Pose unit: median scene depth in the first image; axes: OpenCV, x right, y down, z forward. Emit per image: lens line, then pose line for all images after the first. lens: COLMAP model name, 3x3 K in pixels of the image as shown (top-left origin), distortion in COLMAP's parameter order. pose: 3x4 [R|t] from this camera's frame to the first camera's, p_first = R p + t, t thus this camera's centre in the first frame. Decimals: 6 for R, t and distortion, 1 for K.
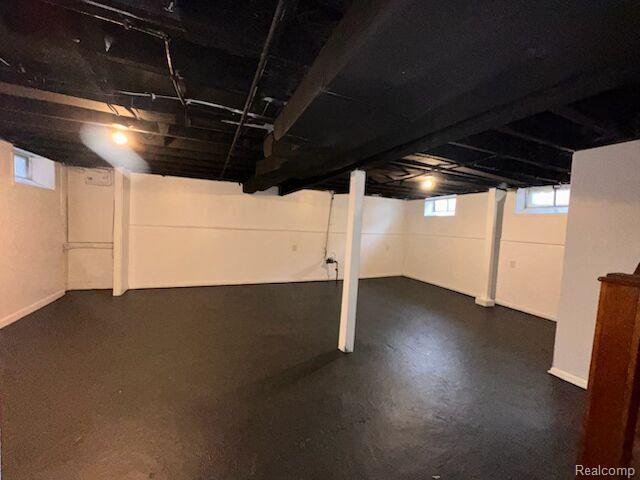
lens RADIAL K [[254.0, 0, 321.3], [0, 254.0, 240.0], [0, 0, 1]] dist [0.002124, -0.002475]
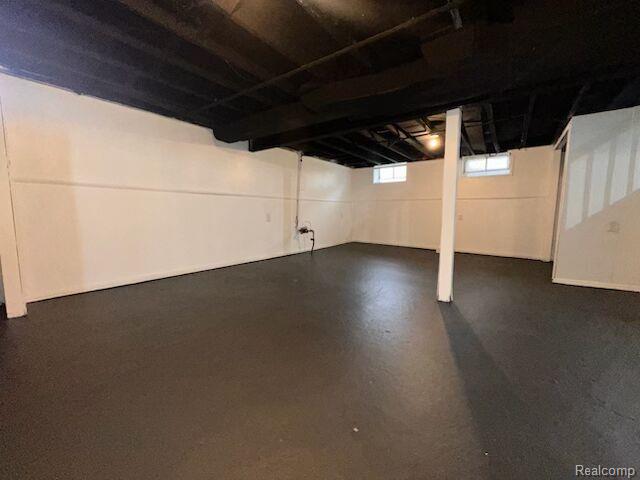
lens RADIAL K [[254.0, 0, 320.2], [0, 254.0, 238.5], [0, 0, 1]] dist [0.002124, -0.002475]
pose [[0.870111, -0.092416, 0.484114, -0.363846], [0.062744, 0.995041, 0.077179, 0.044906], [-0.488846, -0.036779, 0.871595, 0.185018]]
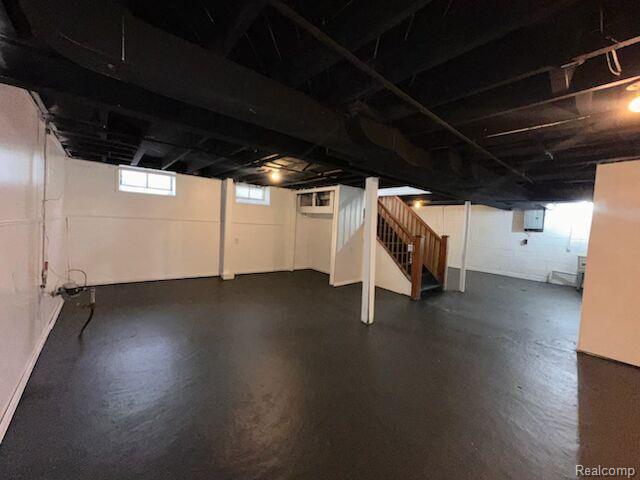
lens RADIAL K [[254.0, 0, 319.5], [0, 254.0, 236.7], [0, 0, 1]] dist [0.002124, -0.002475]
pose [[-0.288217, -0.103463, 0.951959, -0.469119], [-0.008938, 0.994393, 0.105368, -0.051067], [-0.957523, 0.021861, -0.287526, 0.748644]]
